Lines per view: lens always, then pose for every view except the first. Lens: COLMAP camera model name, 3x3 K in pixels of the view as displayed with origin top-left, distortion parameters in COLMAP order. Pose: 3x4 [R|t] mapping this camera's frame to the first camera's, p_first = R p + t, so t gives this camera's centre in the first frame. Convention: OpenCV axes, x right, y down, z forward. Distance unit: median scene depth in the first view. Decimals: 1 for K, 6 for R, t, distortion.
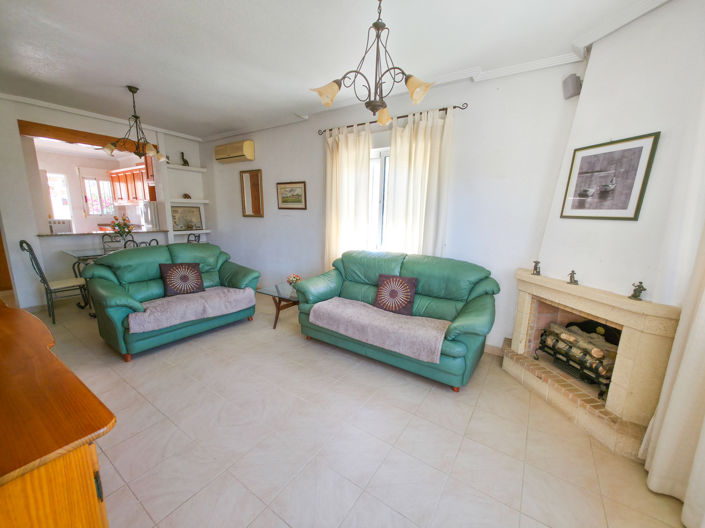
lens RADIAL K [[283.0, 0, 355.7], [0, 283.0, 264.5], [0, 0, 1]] dist [0.002817, -0.001285]
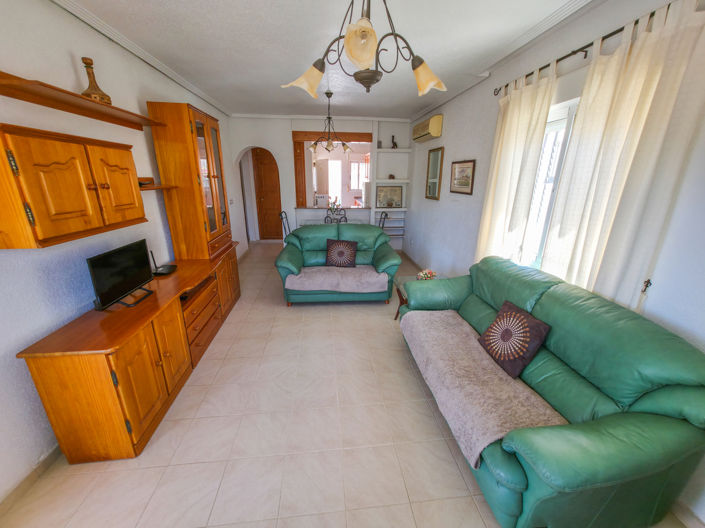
lens RADIAL K [[283.0, 0, 351.3], [0, 283.0, 265.7], [0, 0, 1]] dist [0.002817, -0.001285]
pose [[0.641248, 0.213404, -0.737062, 0.303063], [-0.132276, 0.976912, 0.167767, -0.103249], [0.755847, -0.010084, 0.654671, 0.238486]]
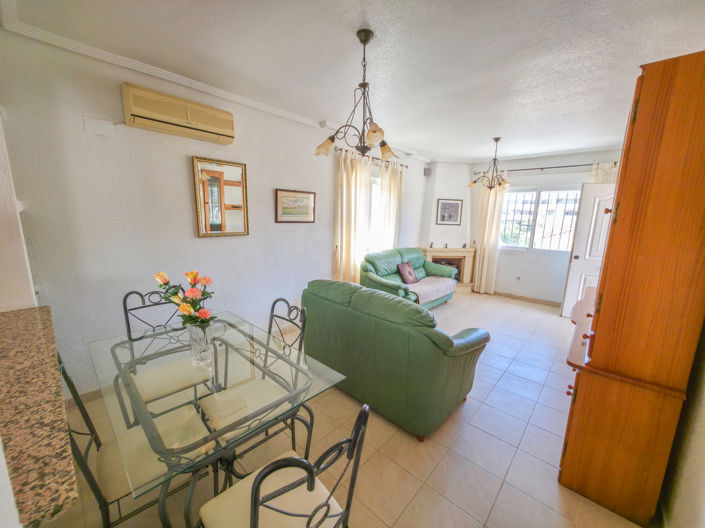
lens RADIAL K [[283.0, 0, 351.1], [0, 283.0, 267.4], [0, 0, 1]] dist [0.002817, -0.001285]
pose [[0.148628, -0.192196, 0.970036, -1.317226], [0.161837, 0.972434, 0.167875, -0.227500], [-0.975561, 0.132036, 0.175635, 0.895372]]
